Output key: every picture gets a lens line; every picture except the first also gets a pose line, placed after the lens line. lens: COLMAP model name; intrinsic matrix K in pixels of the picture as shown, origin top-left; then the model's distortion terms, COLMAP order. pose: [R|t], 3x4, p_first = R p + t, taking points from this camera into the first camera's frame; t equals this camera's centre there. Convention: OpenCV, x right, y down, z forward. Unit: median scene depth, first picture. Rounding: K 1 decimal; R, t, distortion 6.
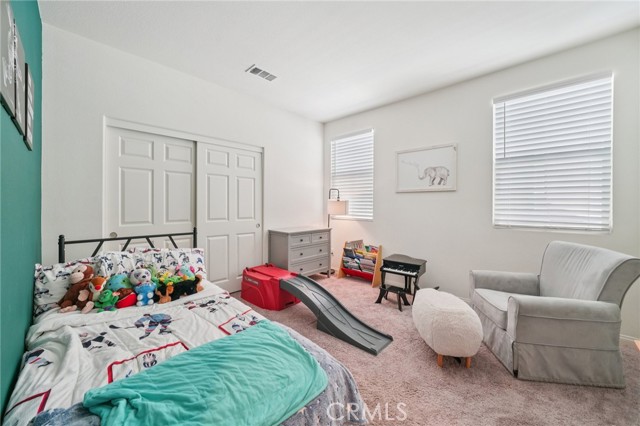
lens RADIAL K [[245.4, 0, 315.9], [0, 245.4, 209.1], [0, 0, 1]] dist [-0.012905, 0.003137]
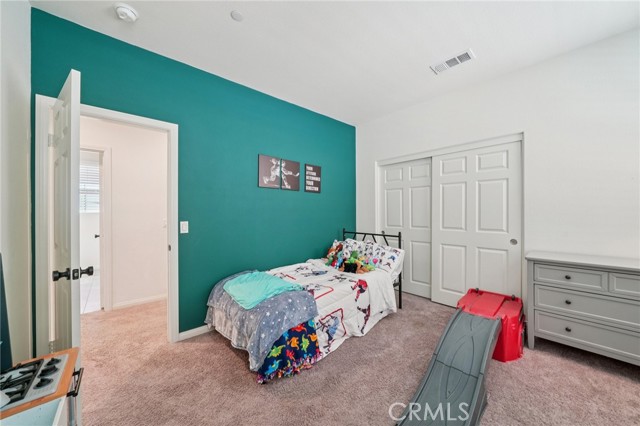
lens RADIAL K [[227.5, 0, 315.8], [0, 227.5, 213.0], [0, 0, 1]] dist [-0.017768, 0.001521]
pose [[-0.081421, -0.001875, -0.996678, 0.531896], [-0.014045, 0.999901, -0.000734, -0.010464], [0.996581, 0.013938, -0.081439, 0.512751]]
